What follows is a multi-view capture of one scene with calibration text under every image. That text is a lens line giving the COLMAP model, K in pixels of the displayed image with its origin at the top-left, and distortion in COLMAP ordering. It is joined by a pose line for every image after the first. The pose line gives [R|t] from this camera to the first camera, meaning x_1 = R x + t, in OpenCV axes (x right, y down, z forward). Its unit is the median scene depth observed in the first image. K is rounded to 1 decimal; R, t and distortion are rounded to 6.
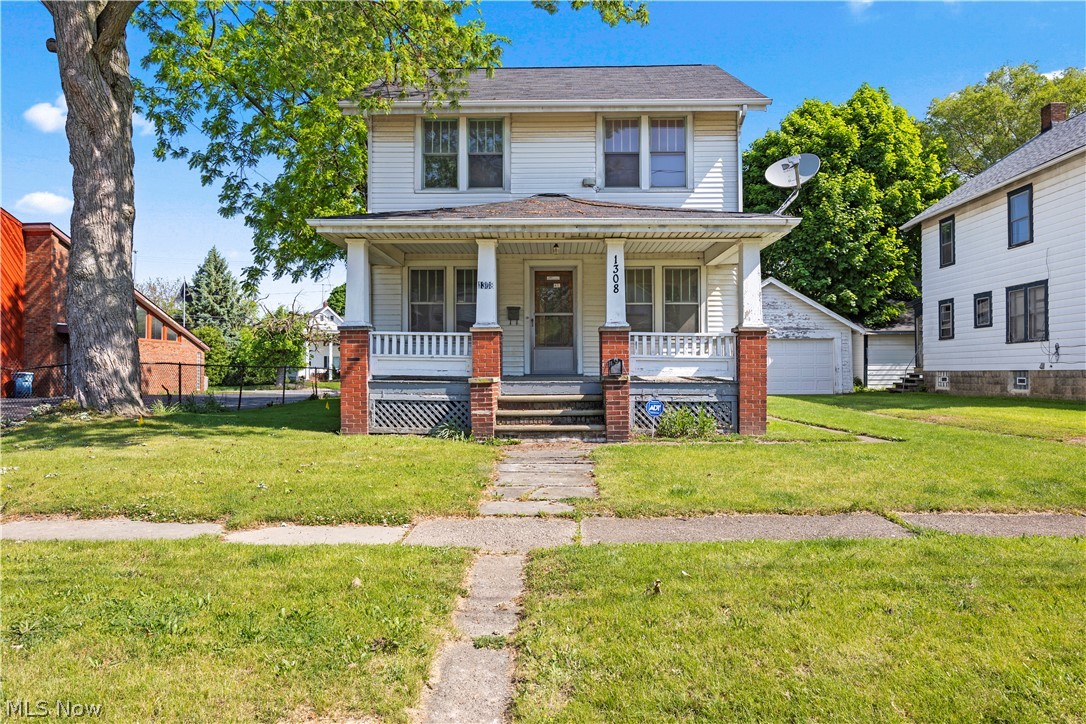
lens RADIAL K [[720.1, 0, 542.6], [0, 720.1, 365.8], [0, 0, 1]] dist [0.000257, 0.001269]
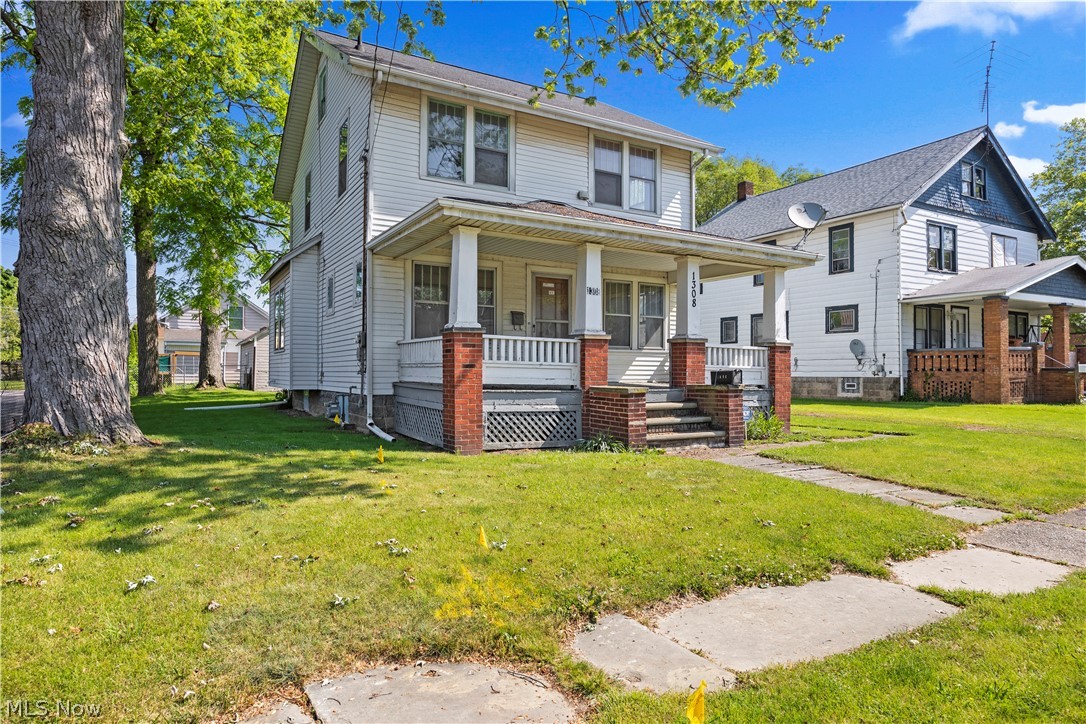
lens RADIAL K [[660.8, 0, 544.2], [0, 660.8, 362.8], [0, 0, 1]] dist [0.003831, -0.000502]
pose [[0.851708, 0.014531, 0.523816, -0.593431], [-0.012295, 0.999894, -0.007746, -0.007436], [-0.523873, 0.000157, 0.851796, 0.271783]]
